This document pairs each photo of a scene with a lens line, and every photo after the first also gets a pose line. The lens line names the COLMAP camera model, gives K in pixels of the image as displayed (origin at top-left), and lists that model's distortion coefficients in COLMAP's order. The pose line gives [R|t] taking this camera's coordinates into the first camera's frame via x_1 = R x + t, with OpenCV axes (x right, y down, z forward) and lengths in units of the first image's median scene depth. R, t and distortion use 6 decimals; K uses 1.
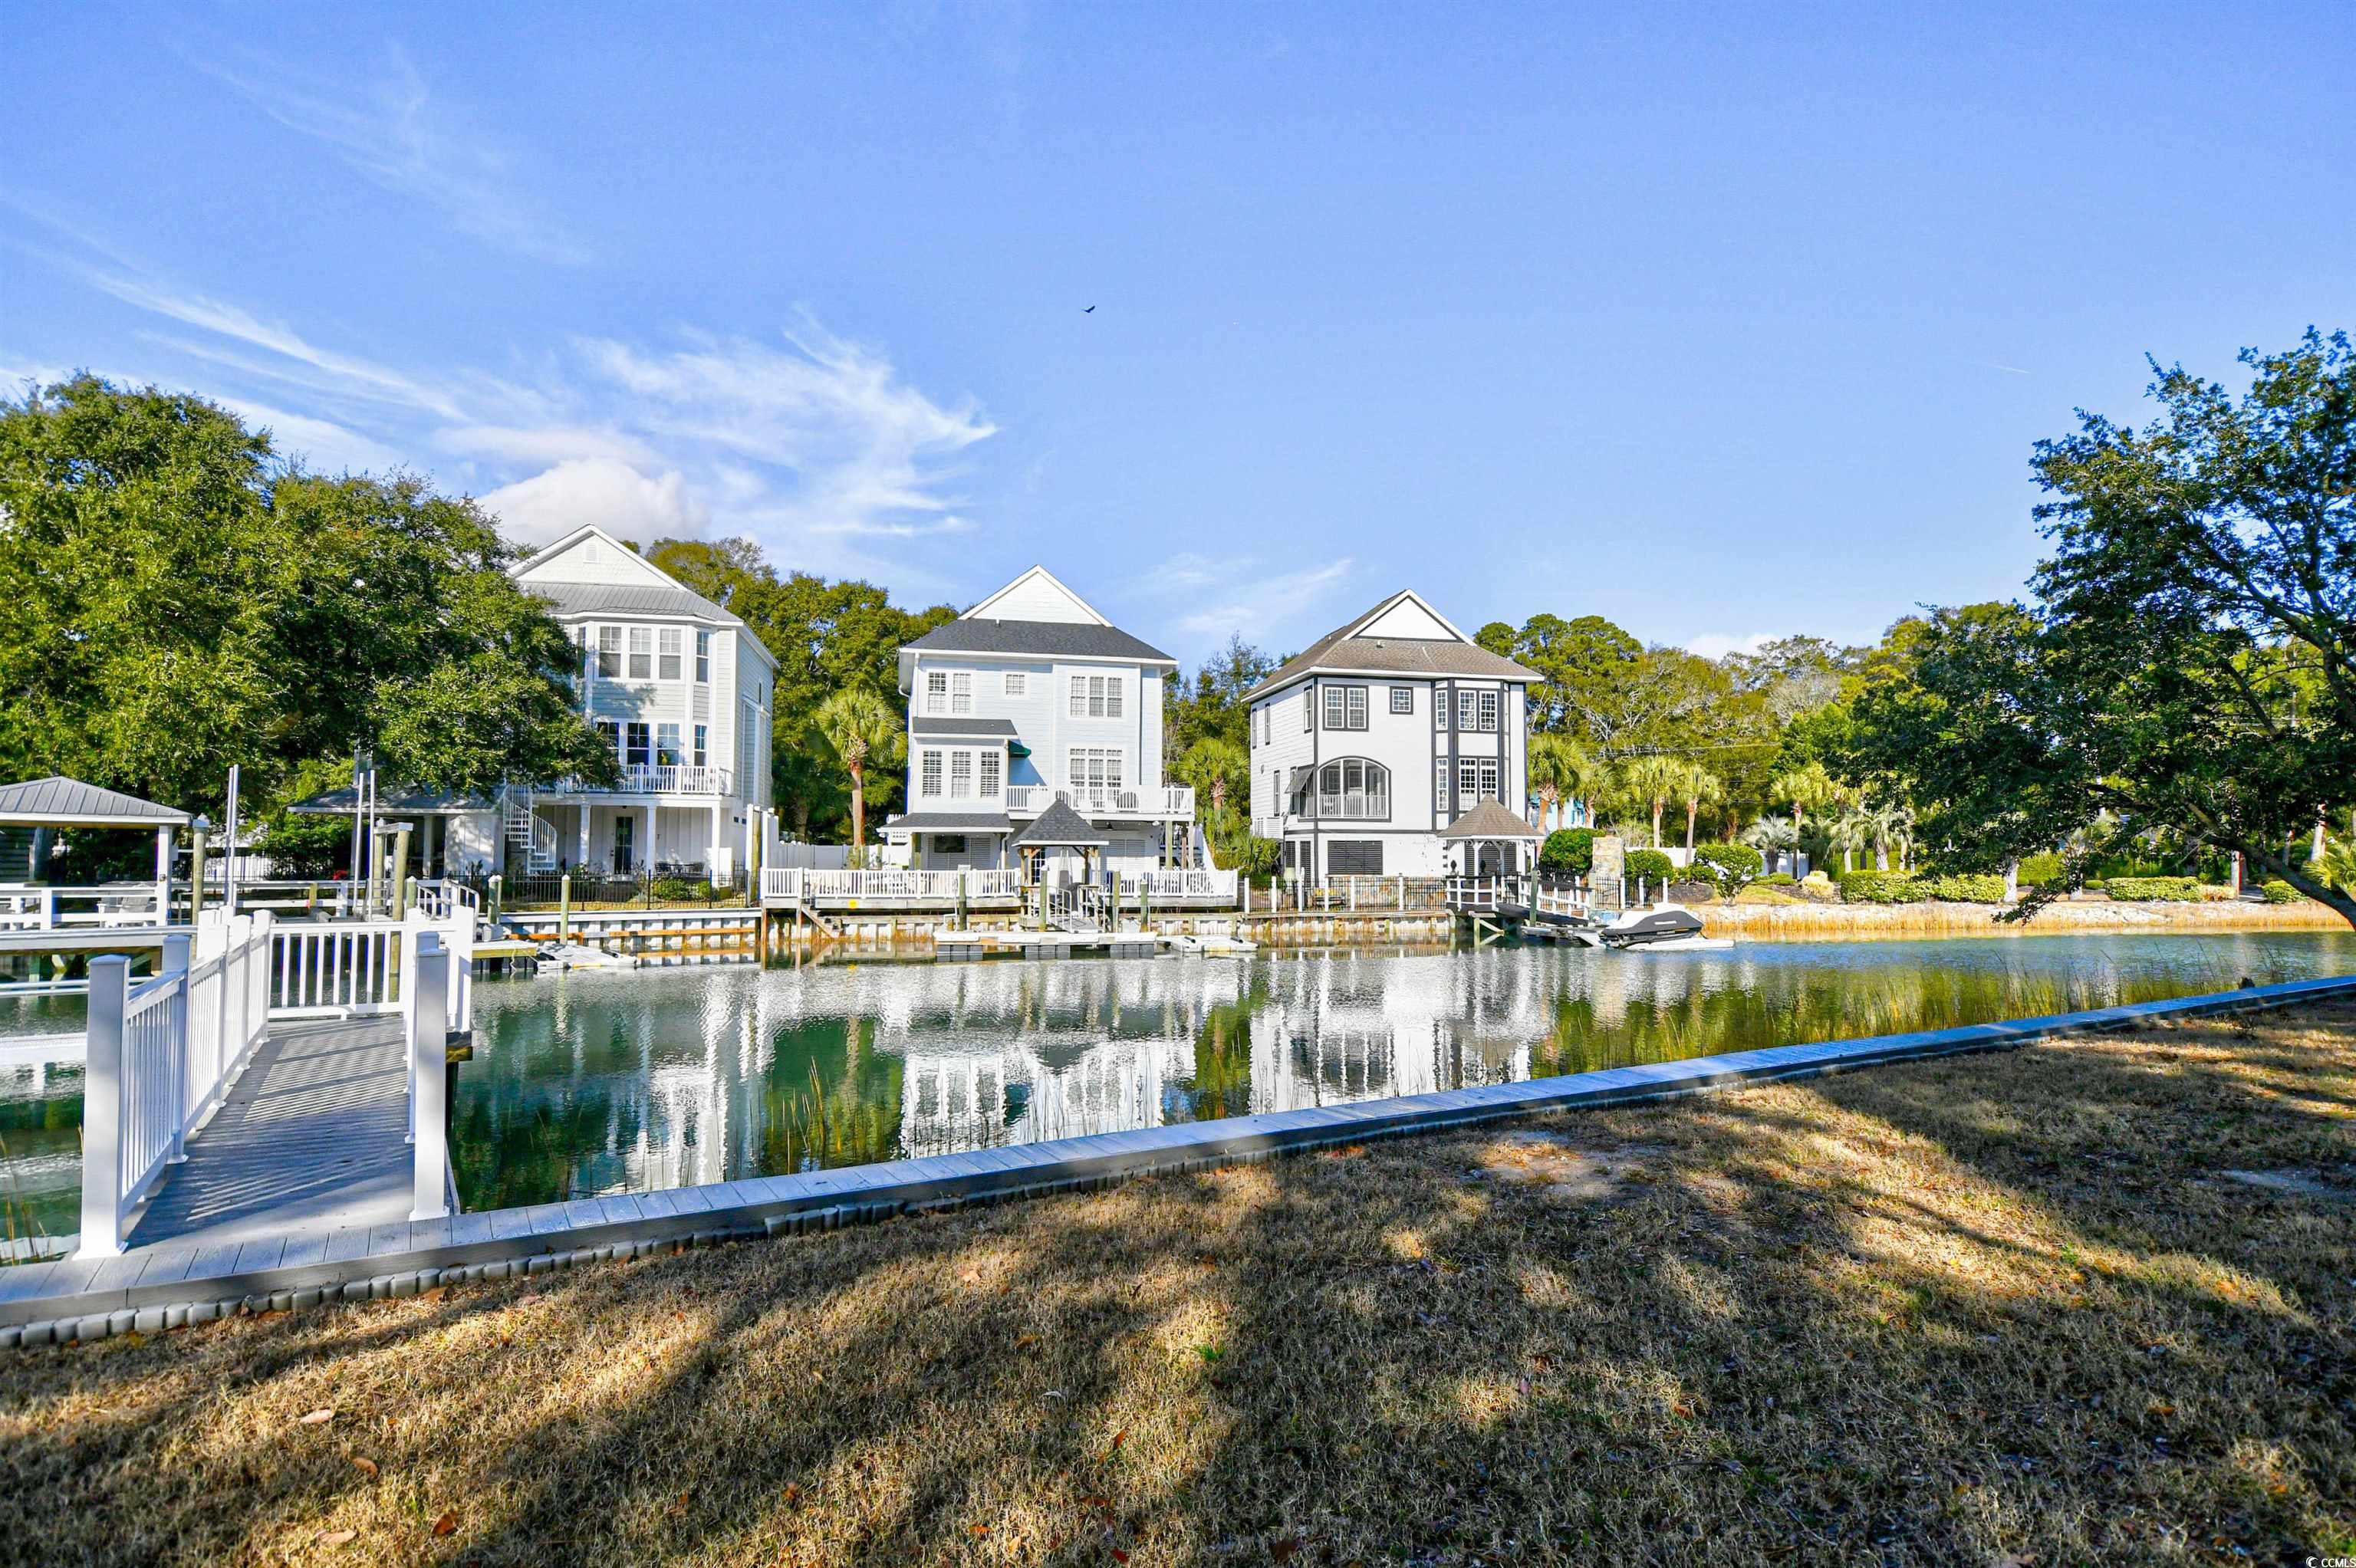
lens RADIAL K [[1223.8, 0, 1177.6], [0, 1223.8, 776.0], [0, 0, 1]] dist [-0.005512, -0.010278]
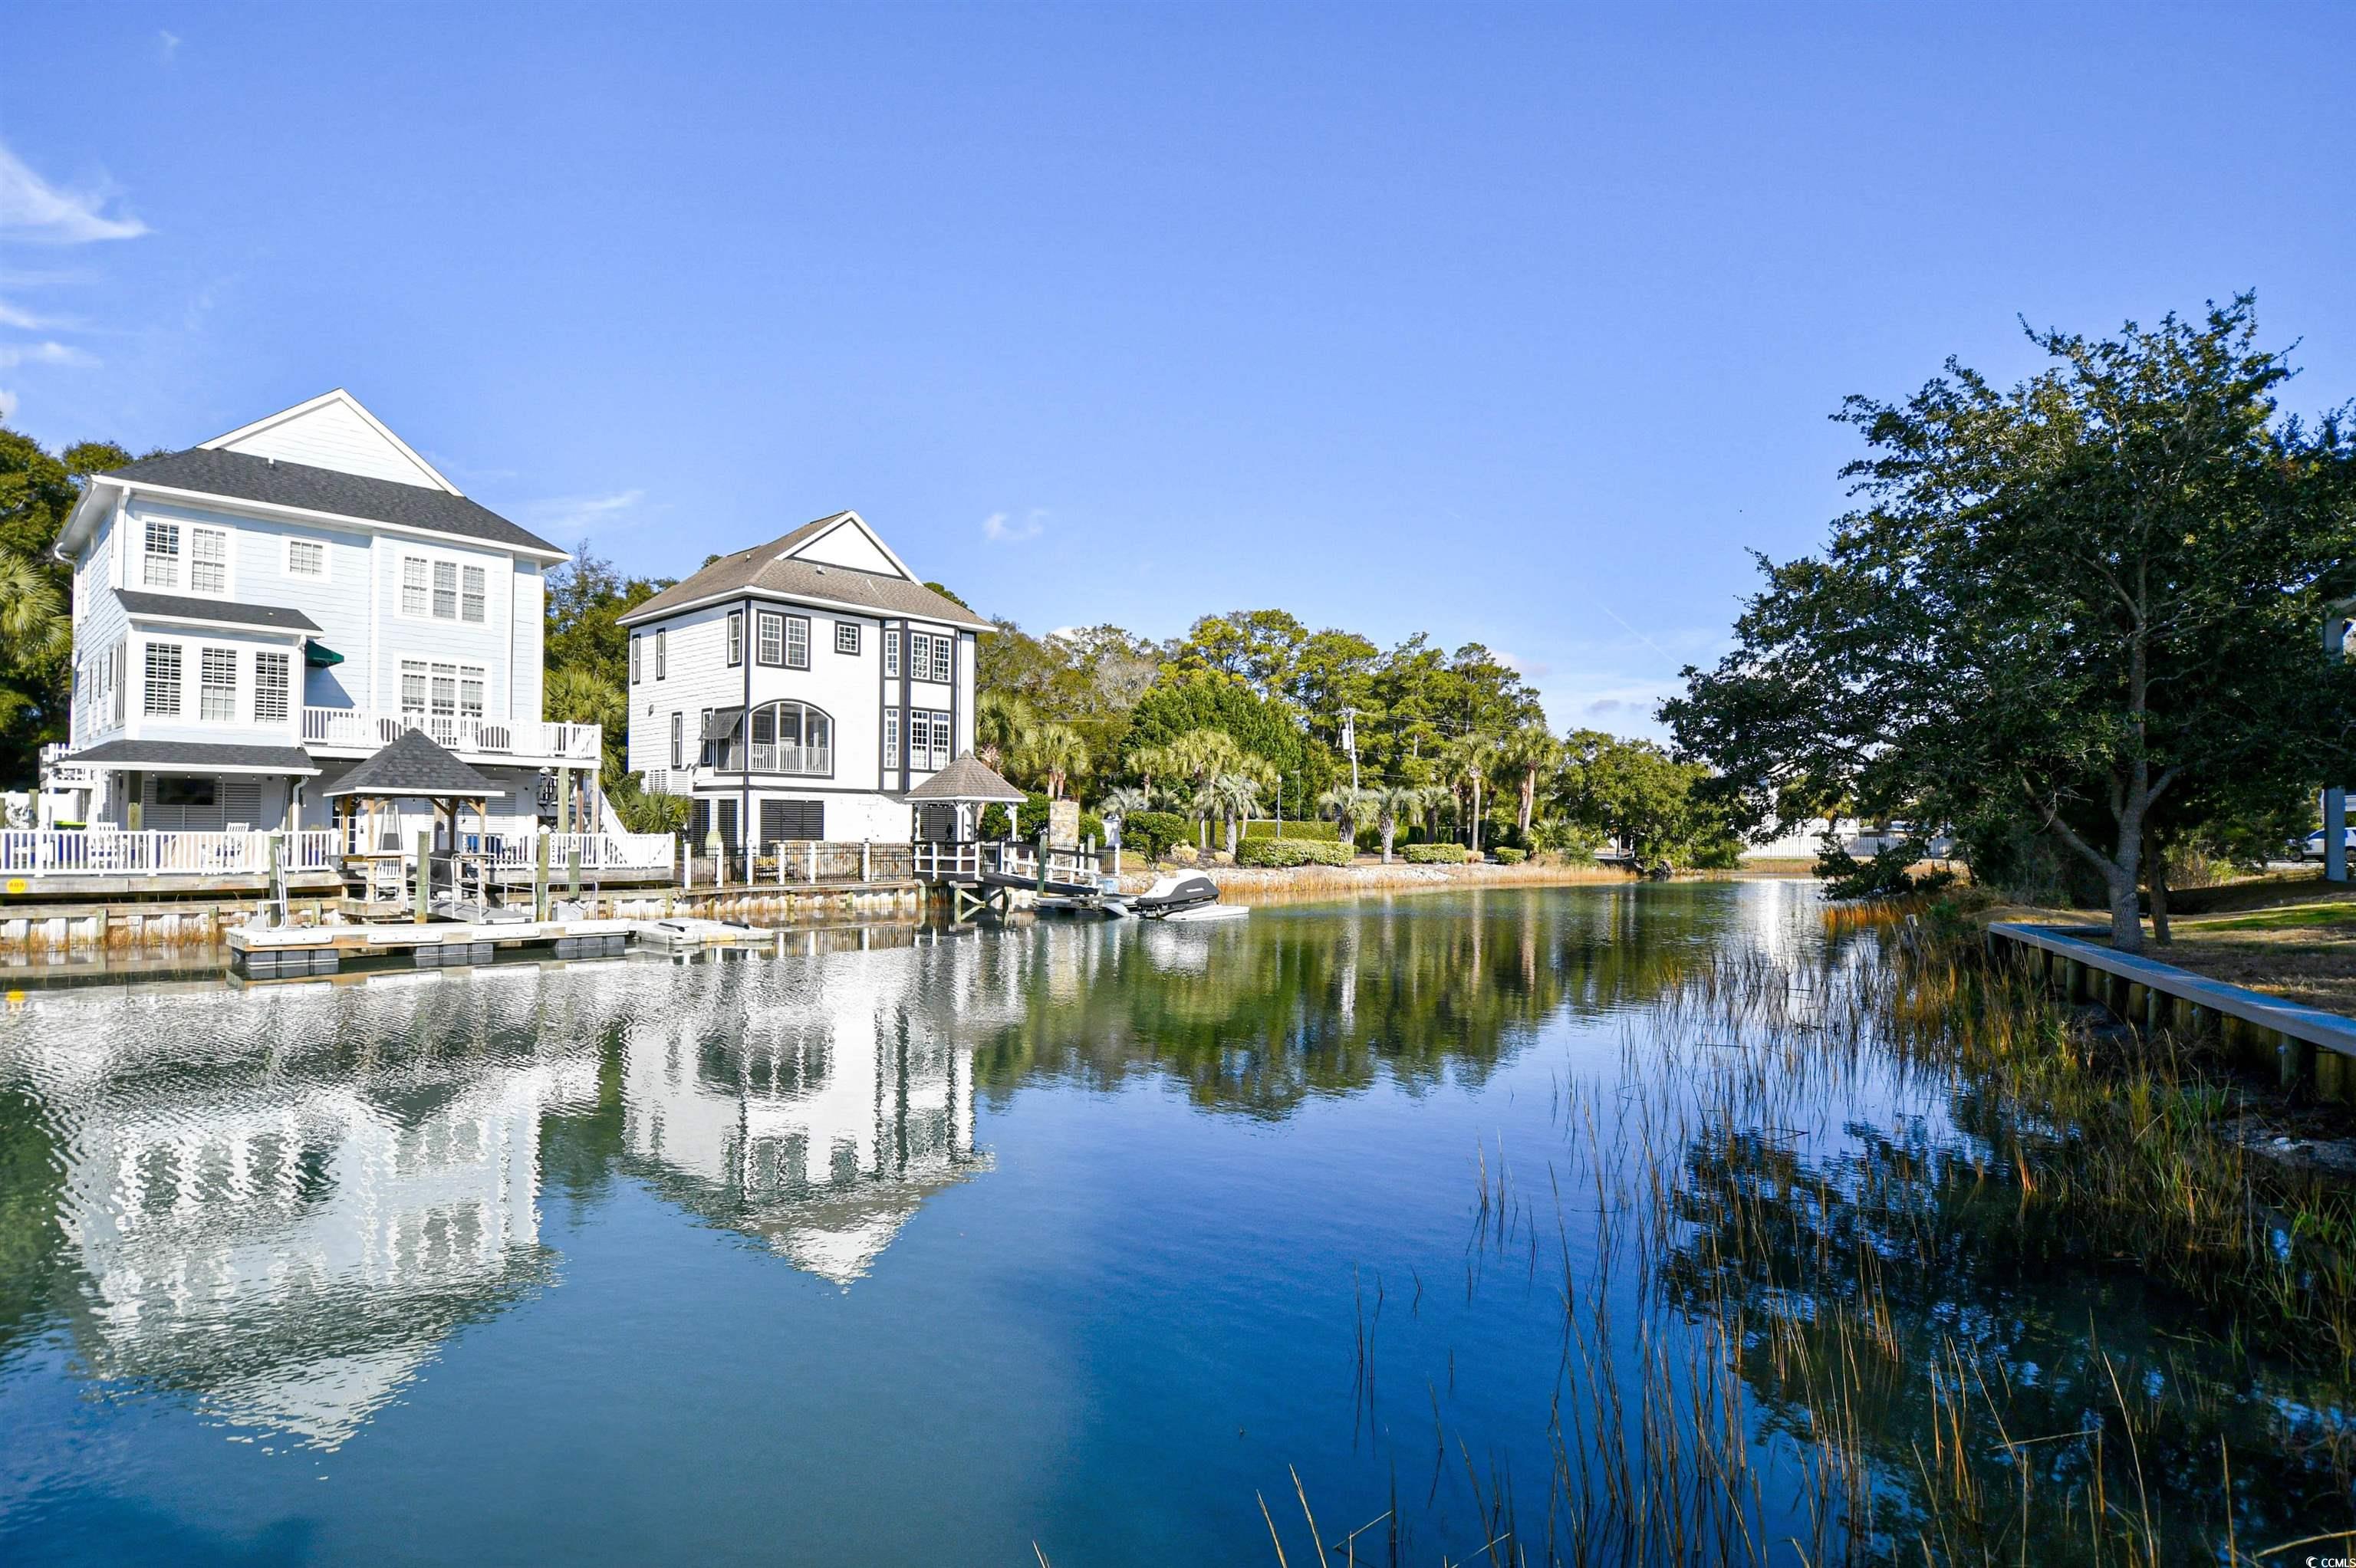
lens RADIAL K [[1223.8, 0, 1221.9], [0, 1223.8, 814.2], [0, 0, 1]] dist [-0.005512, -0.010278]
pose [[0.824494, 0.013117, 0.565719, -0.098162], [-0.044208, 0.998169, 0.041285, 0.016934], [-0.564141, -0.059048, 0.823564, 0.164440]]
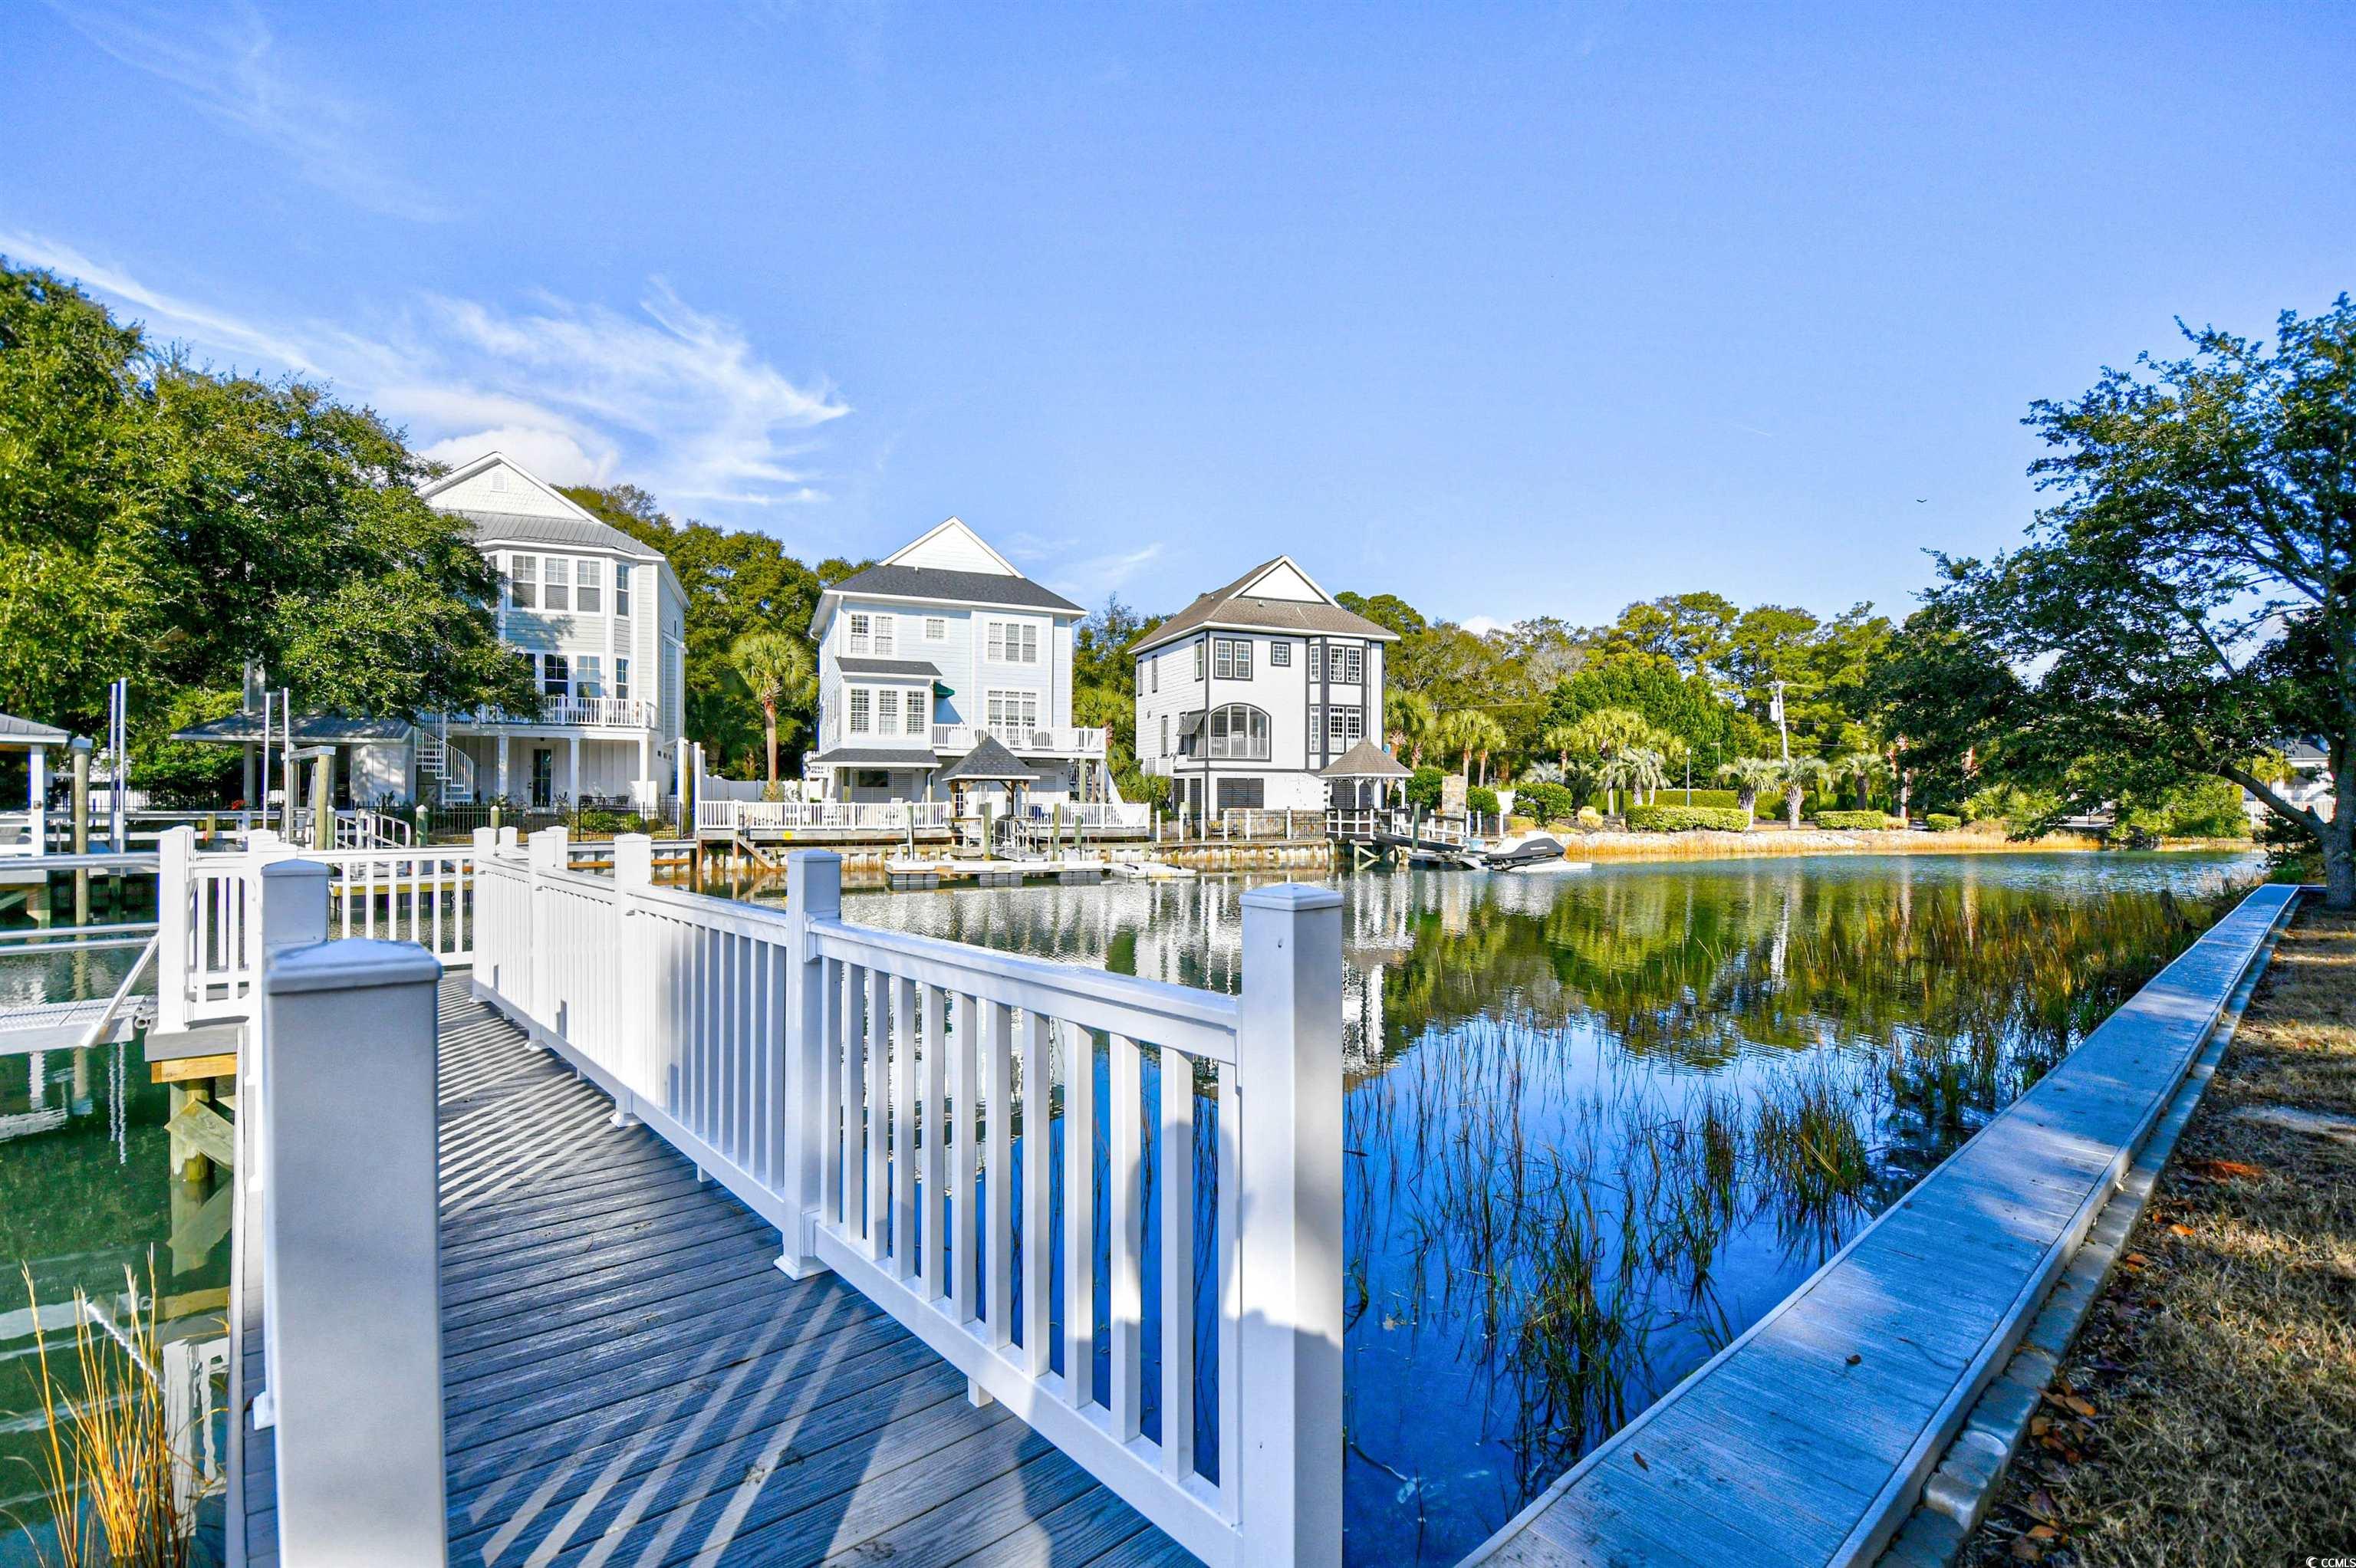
lens RADIAL K [[1055.9, 0, 1194.5], [0, 1055.9, 783.6], [0, 0, 1]] dist [-0.013229, -0.009056]
pose [[0.985367, 0.003117, 0.170416, -0.069836], [-0.011857, 0.998664, 0.050291, 0.010967], [-0.170031, -0.051575, 0.984088, 0.064655]]
